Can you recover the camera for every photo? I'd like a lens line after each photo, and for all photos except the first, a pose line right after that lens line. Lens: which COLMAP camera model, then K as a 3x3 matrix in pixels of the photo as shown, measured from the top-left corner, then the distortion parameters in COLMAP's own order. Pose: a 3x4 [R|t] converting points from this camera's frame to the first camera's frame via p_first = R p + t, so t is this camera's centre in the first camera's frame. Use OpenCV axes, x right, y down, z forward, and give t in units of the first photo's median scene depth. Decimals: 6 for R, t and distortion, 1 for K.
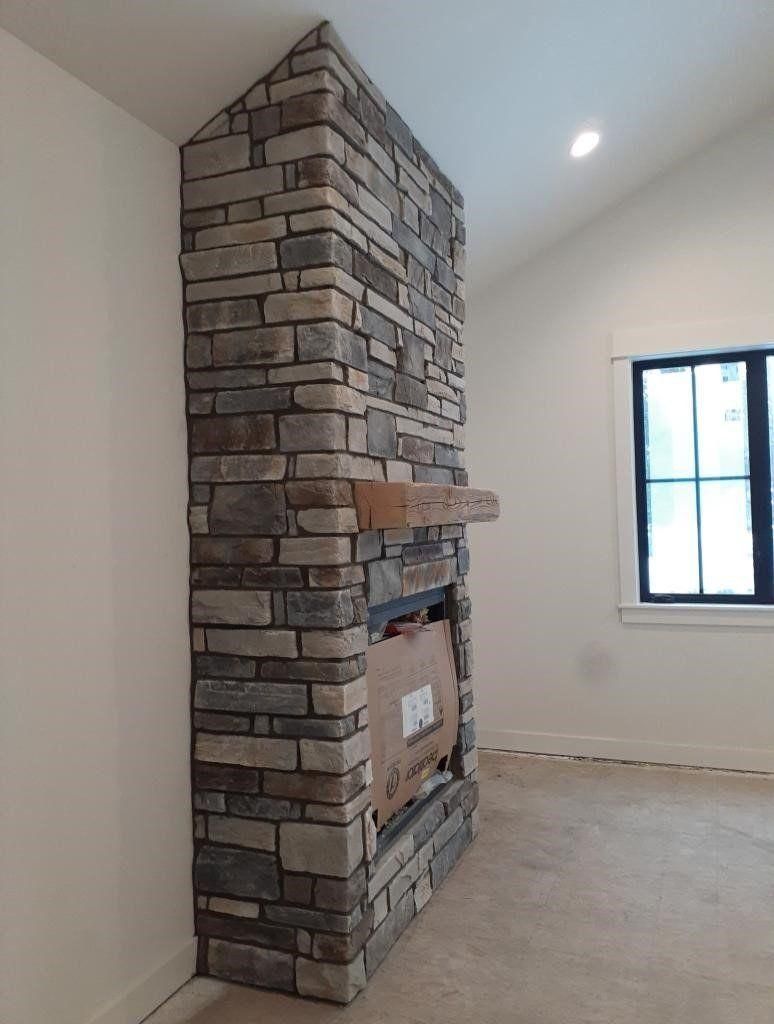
lens RADIAL K [[835.6, 0, 384.3], [0, 835.6, 510.4], [0, 0, 1]] dist [0.003305, -0.018856]
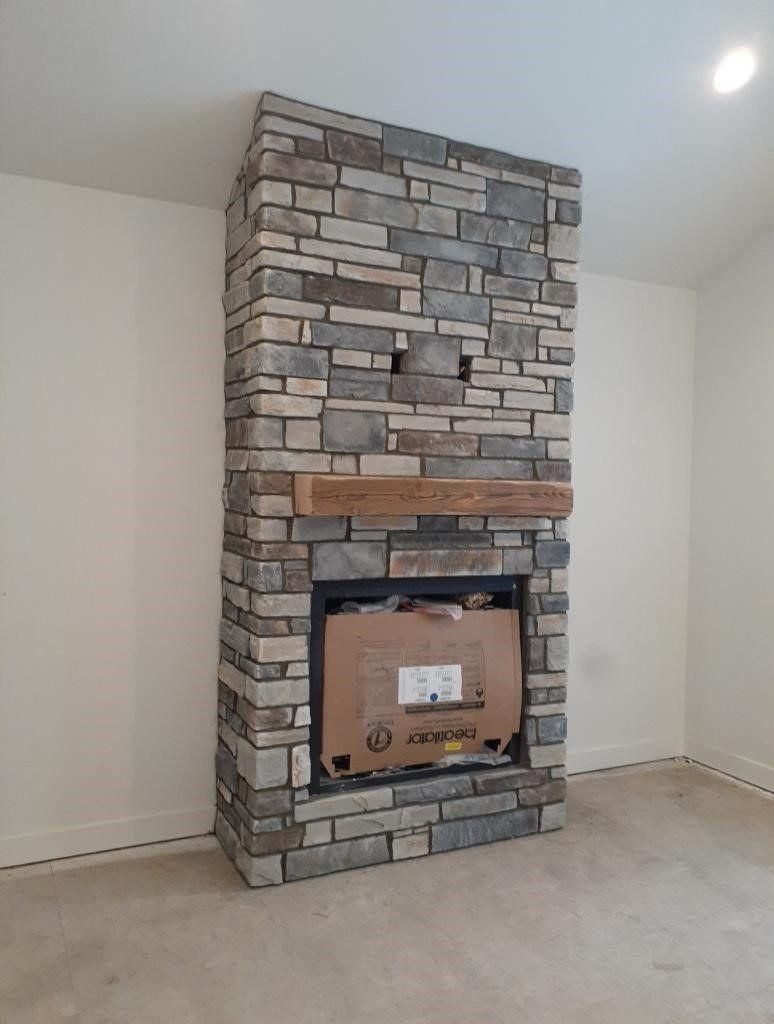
lens RADIAL K [[835.6, 0, 379.0], [0, 835.6, 514.4], [0, 0, 1]] dist [0.003305, -0.018856]
pose [[0.734455, 0.071621, -0.674867, 0.819110], [-0.039183, 0.997232, 0.063189, -0.053712], [0.677525, -0.019966, 0.735229, 0.190613]]
